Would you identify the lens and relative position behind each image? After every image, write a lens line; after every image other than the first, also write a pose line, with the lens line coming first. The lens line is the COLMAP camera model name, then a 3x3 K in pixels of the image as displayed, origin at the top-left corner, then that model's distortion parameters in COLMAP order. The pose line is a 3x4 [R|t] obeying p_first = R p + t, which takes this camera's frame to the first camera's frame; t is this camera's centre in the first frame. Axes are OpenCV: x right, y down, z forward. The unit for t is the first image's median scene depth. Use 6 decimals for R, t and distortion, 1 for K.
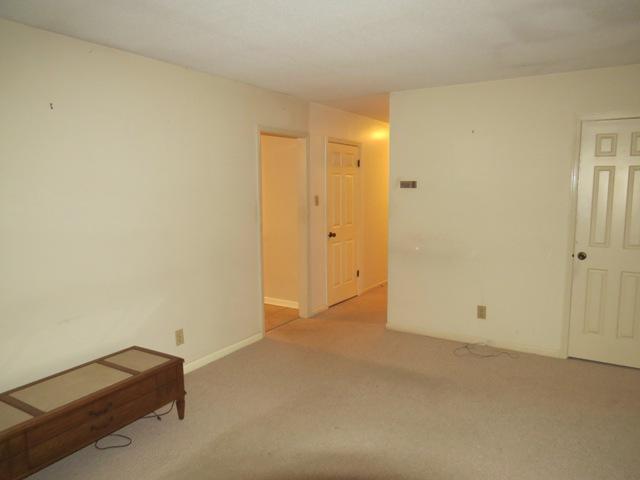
lens RADIAL K [[458.2, 0, 321.5], [0, 458.2, 238.5], [0, 0, 1]] dist [-0.026660, 0.010261]
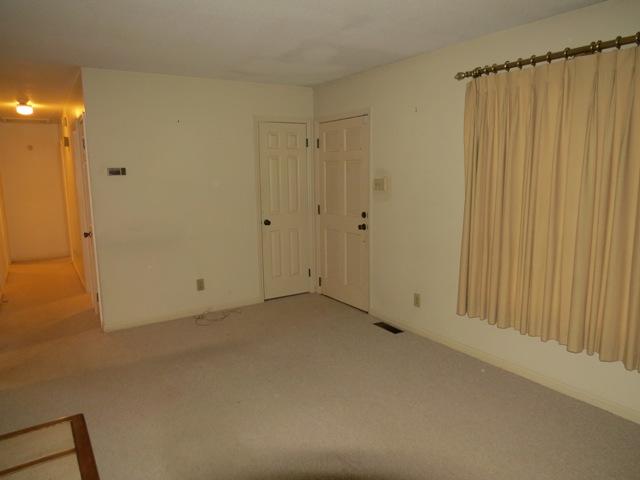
lens RADIAL K [[458.2, 0, 320.4], [0, 458.2, 241.3], [0, 0, 1]] dist [-0.026660, 0.010261]
pose [[0.435998, -0.145481, 0.888111, -0.530628], [0.127874, 0.986849, 0.098879, -0.017588], [-0.890816, 0.070455, 0.448868, 0.242264]]
